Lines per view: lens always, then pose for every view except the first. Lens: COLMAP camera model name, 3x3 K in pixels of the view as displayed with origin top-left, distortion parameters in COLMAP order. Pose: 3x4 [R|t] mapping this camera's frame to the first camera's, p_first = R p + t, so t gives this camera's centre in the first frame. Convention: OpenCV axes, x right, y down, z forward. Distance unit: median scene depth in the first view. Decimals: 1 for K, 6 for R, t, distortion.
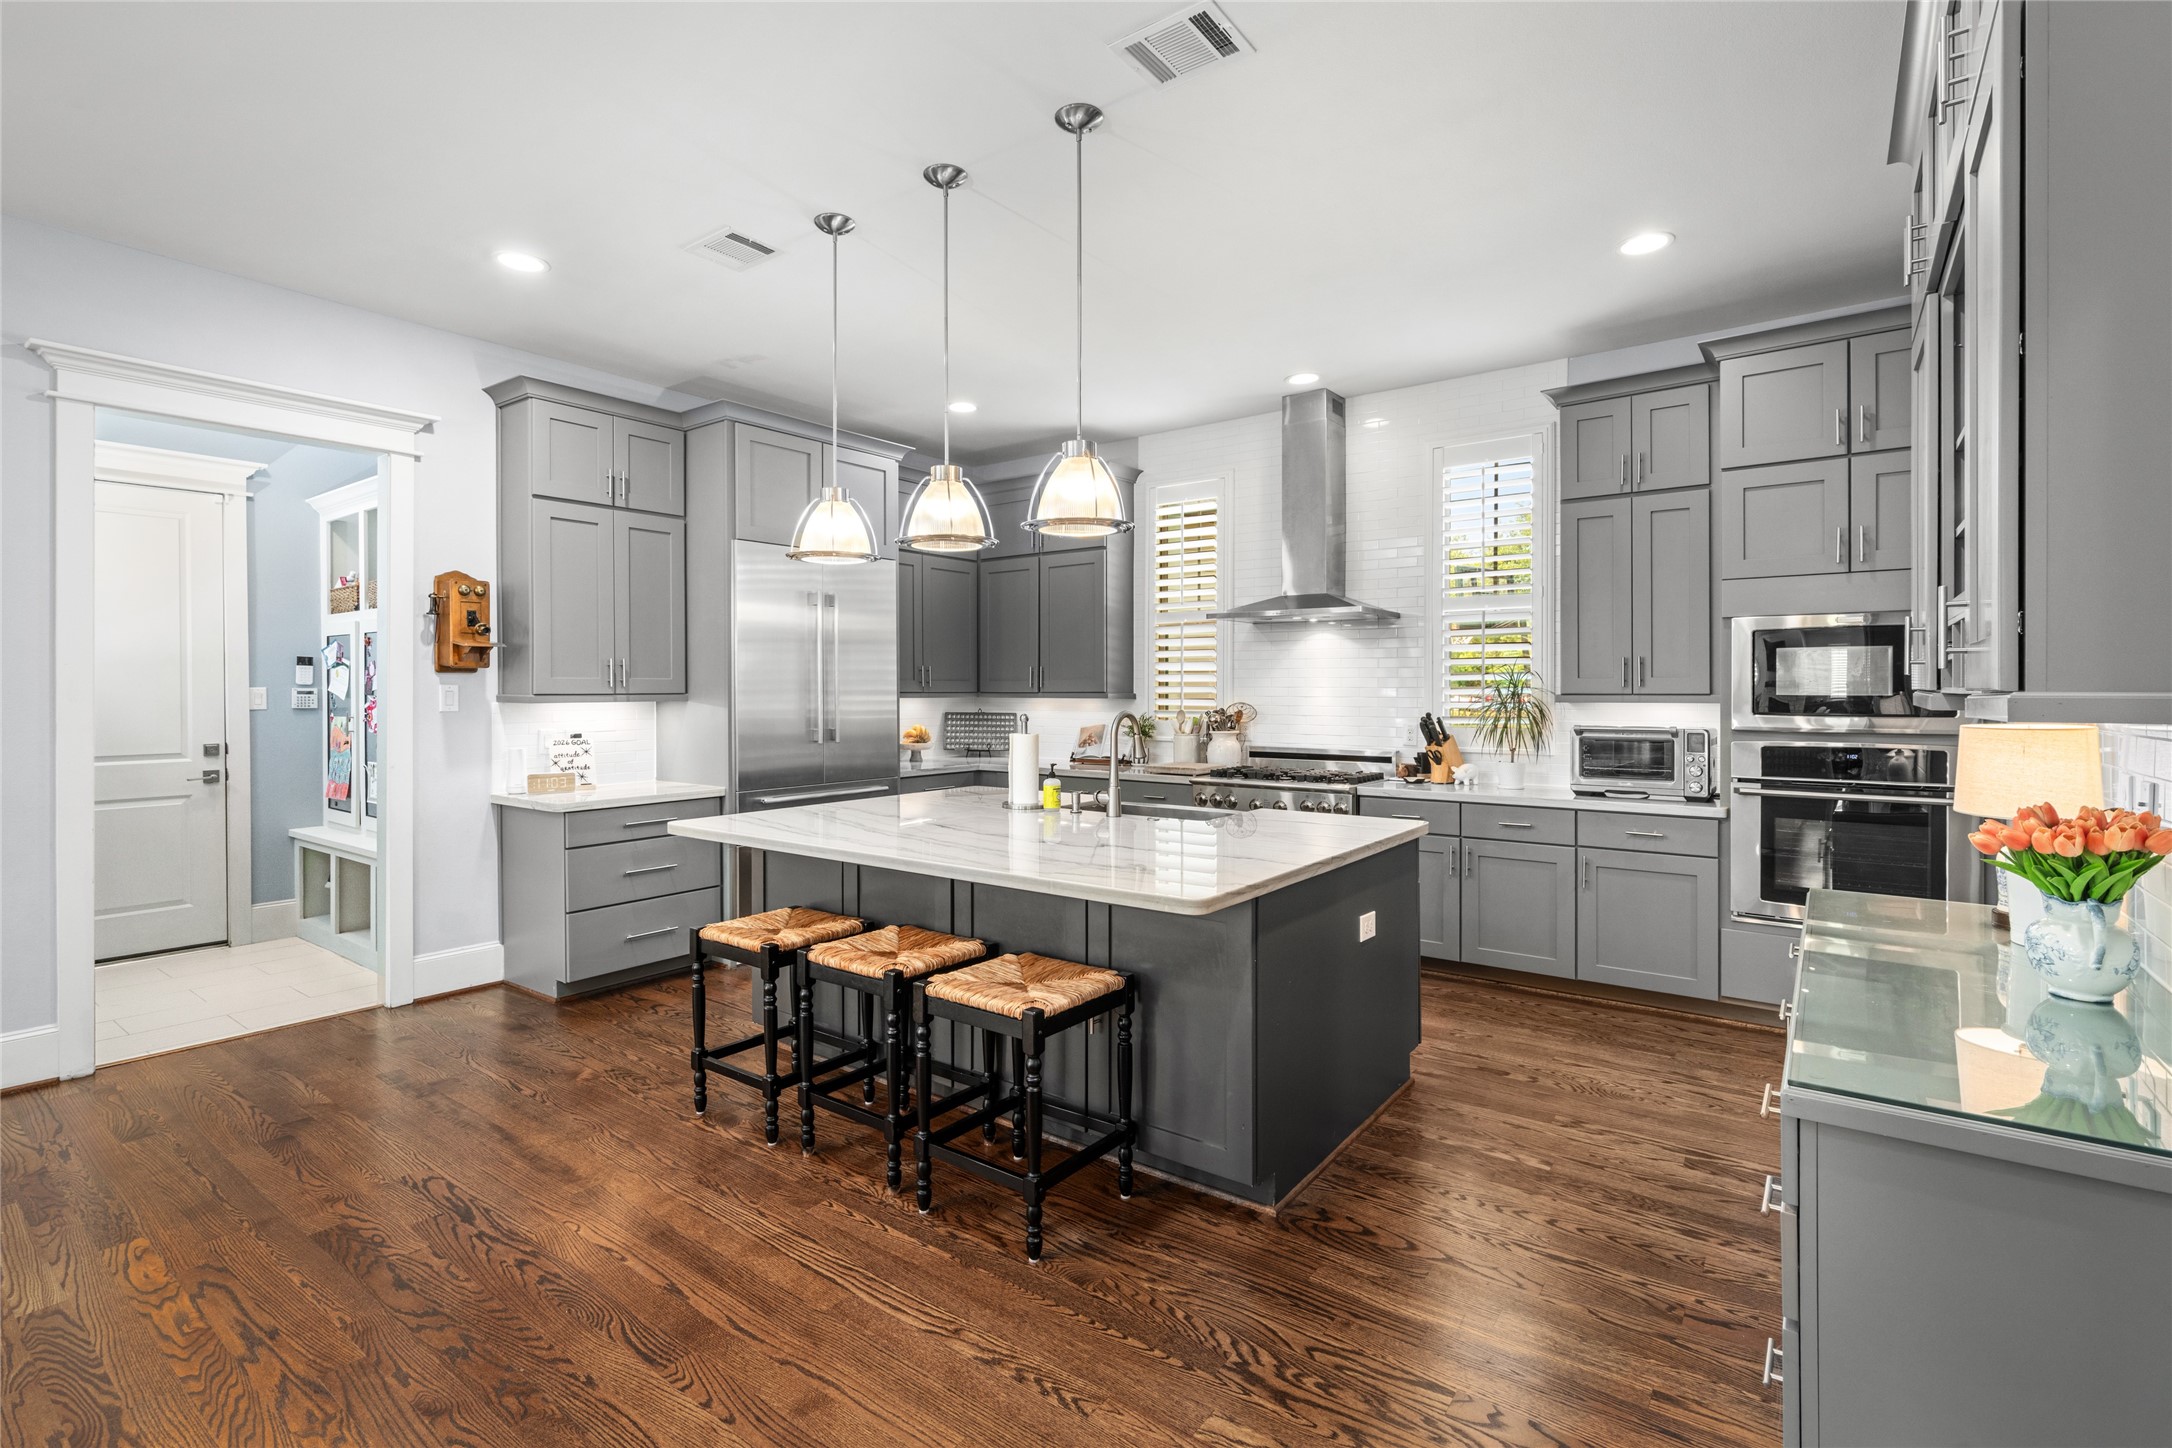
lens RADIAL K [[1000.2, 0, 1088.8], [0, 1000.2, 695.4], [0, 0, 1]] dist [0.001365, -0.000284]
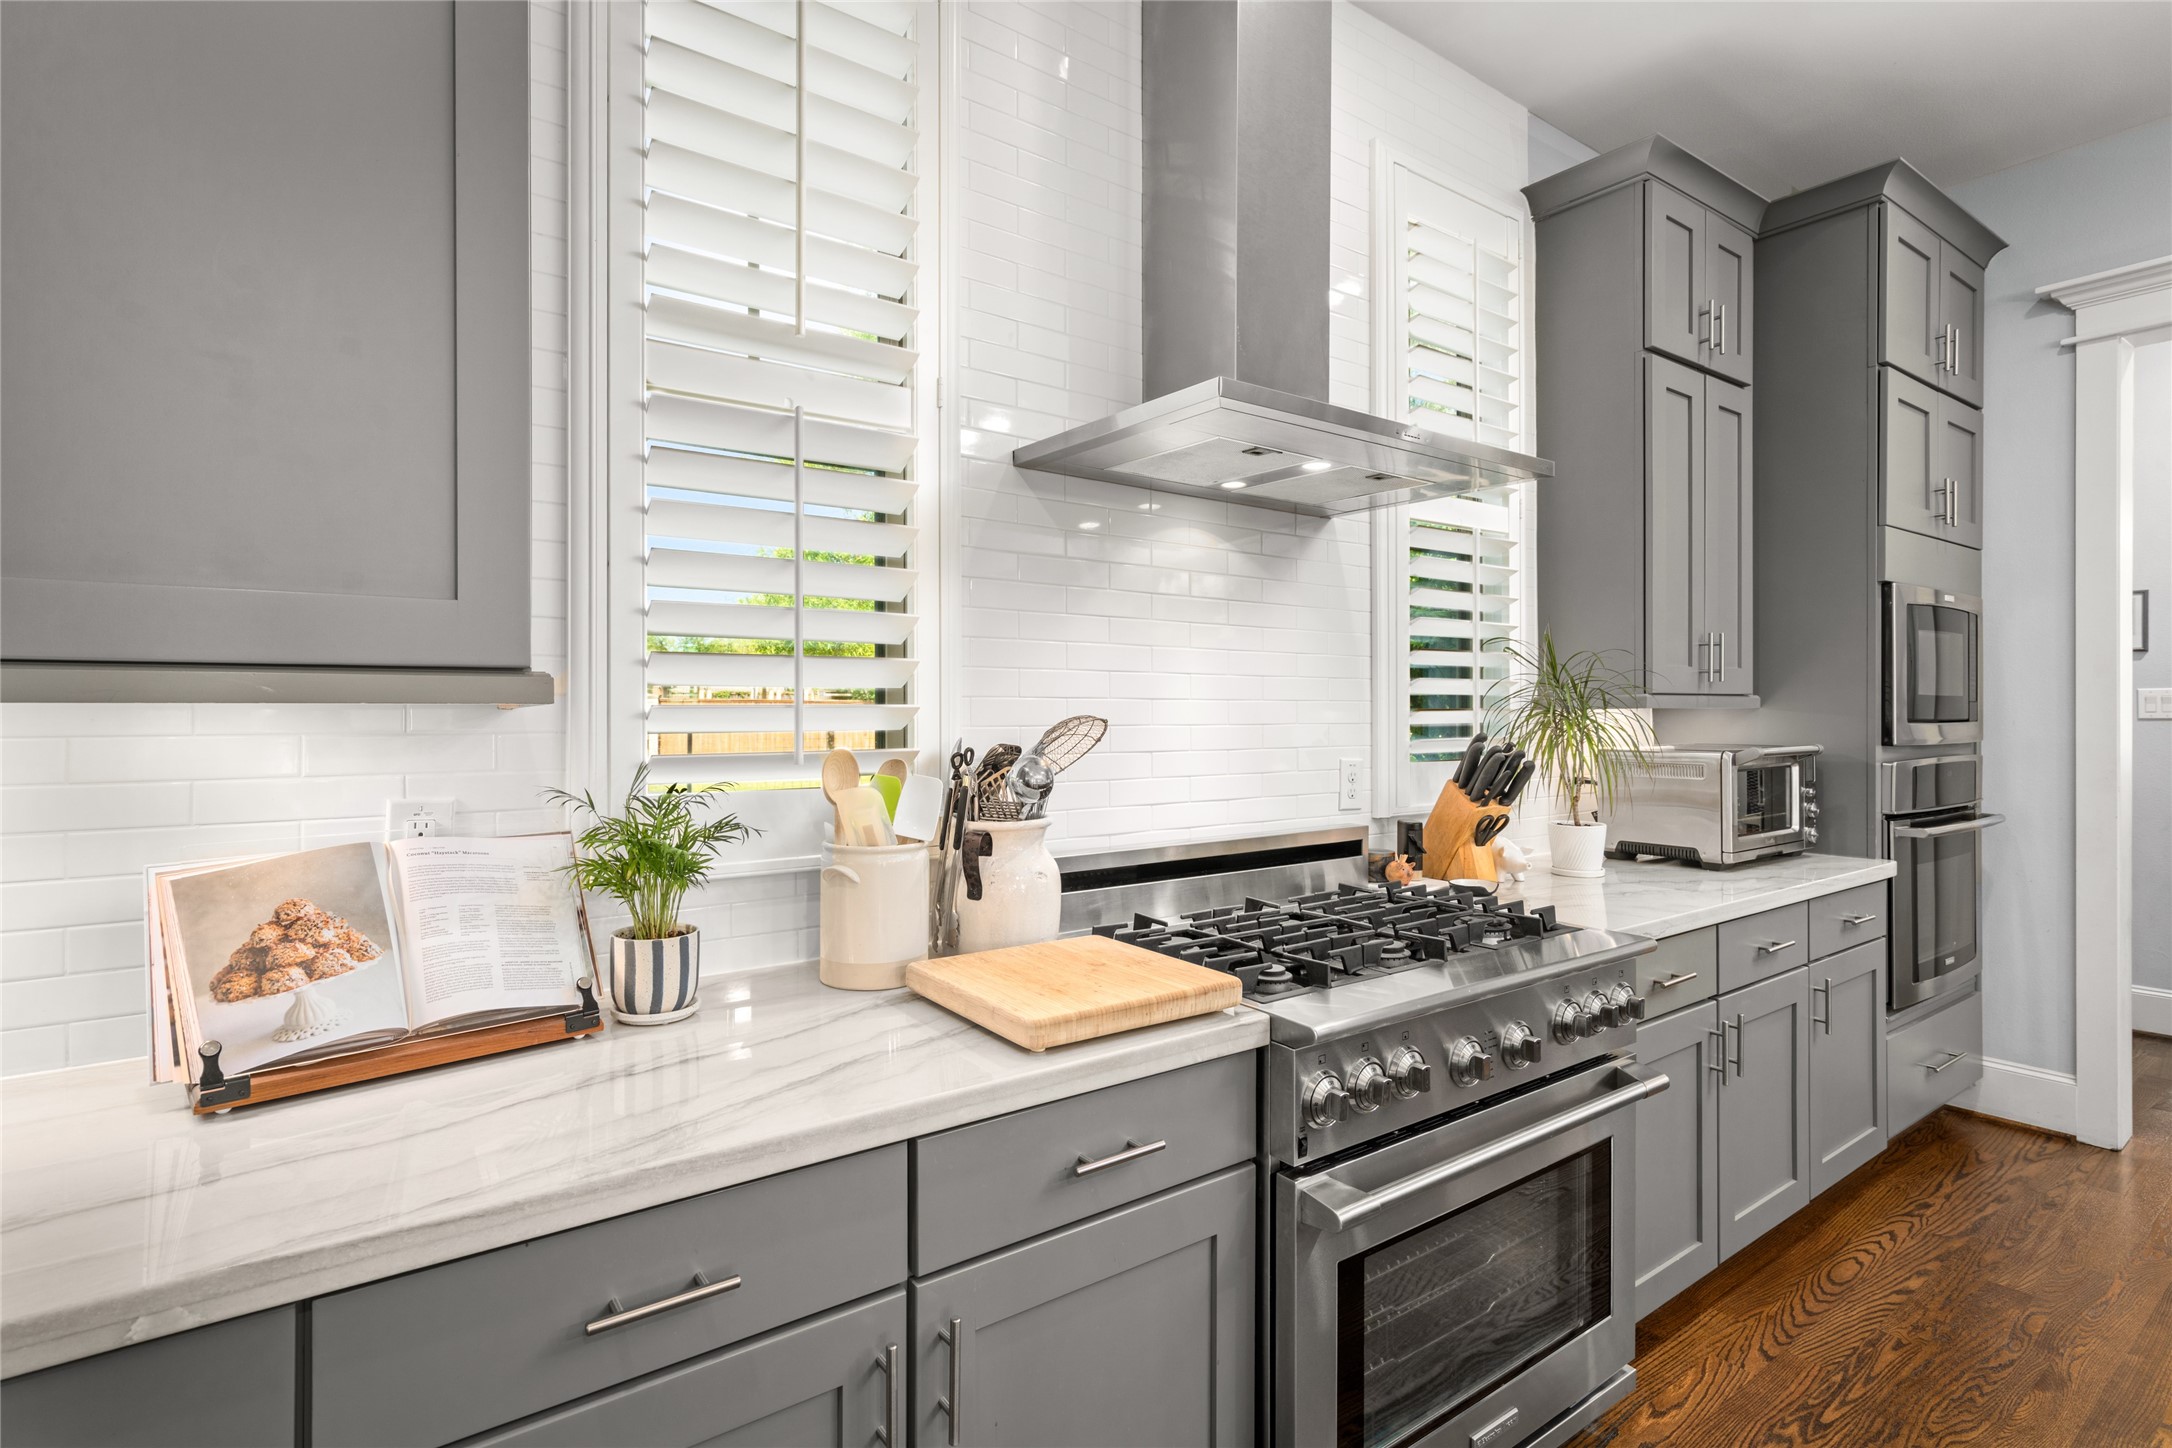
lens RADIAL K [[1060.5, 0, 1086.2], [0, 1060.5, 709.7], [0, 0, 1]] dist [-0.003397, -0.000342]
pose [[0.299636, -0.005878, 0.954036, -0.195159], [0.001905, 0.999983, 0.005562, 0.004818], [-0.954052, 0.000151, 0.299642, 1.202541]]
